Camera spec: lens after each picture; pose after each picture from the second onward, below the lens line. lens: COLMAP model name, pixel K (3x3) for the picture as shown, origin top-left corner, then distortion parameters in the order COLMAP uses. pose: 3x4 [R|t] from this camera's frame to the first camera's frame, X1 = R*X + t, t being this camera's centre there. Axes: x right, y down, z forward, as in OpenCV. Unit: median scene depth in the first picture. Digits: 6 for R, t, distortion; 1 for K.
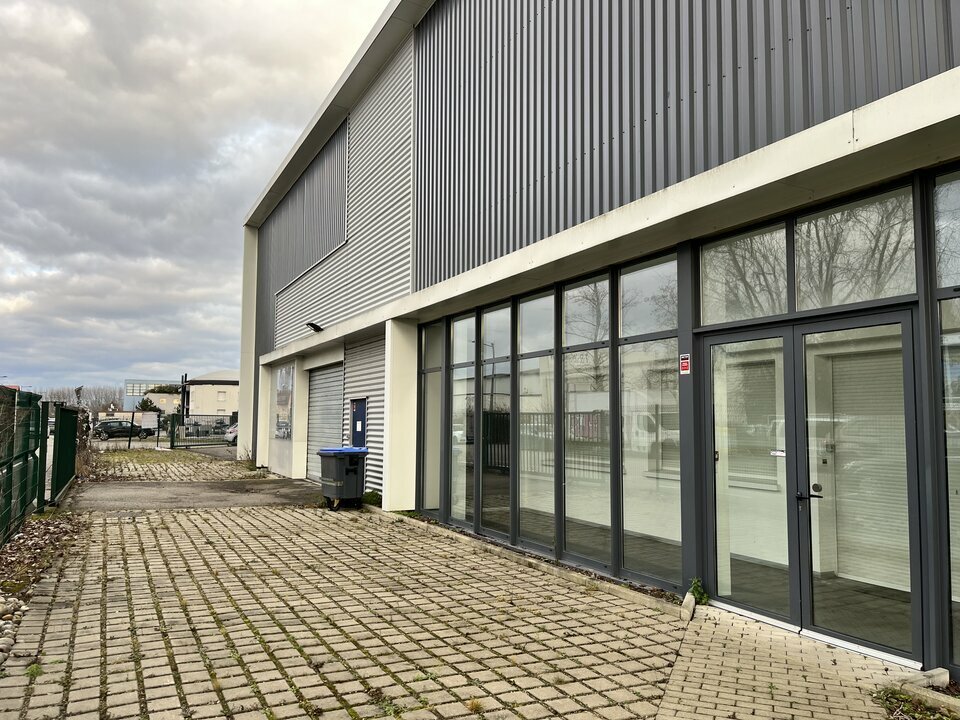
lens RADIAL K [[725.5, 0, 478.8], [0, 725.5, 358.1], [0, 0, 1]] dist [0.040719, -0.004893]
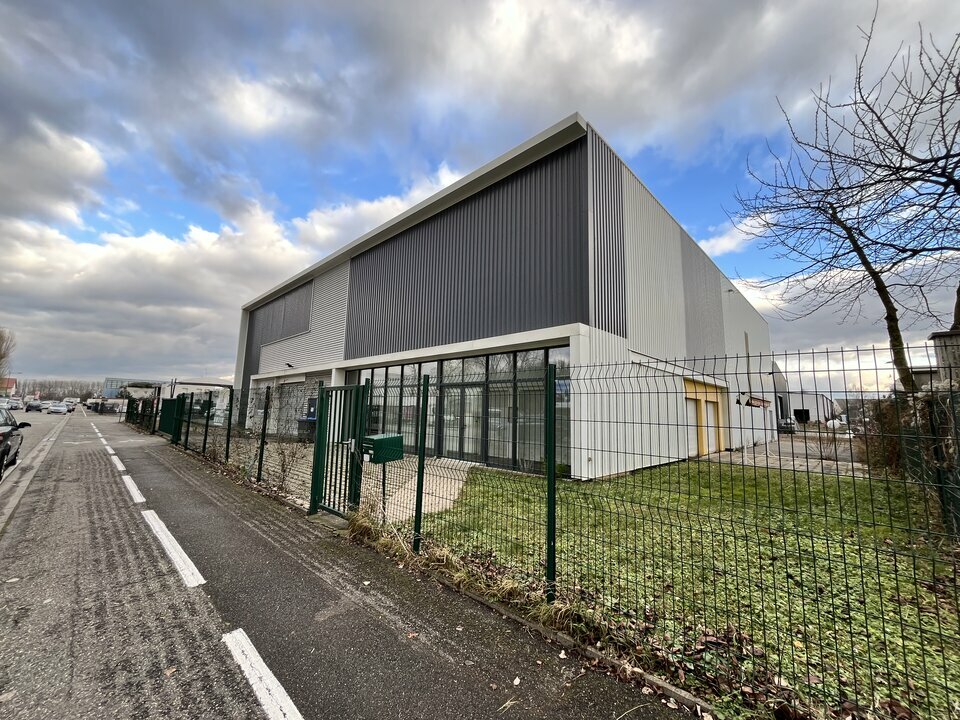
lens RADIAL K [[385.1, 0, 482.6], [0, 385.1, 360.7], [0, 0, 1]] dist [0.000593, 0.000000]
pose [[0.939714, 0.054239, 0.337631, -0.089258], [-0.041516, 0.998133, -0.044797, -0.040918], [-0.339431, 0.028079, 0.940212, -0.482415]]
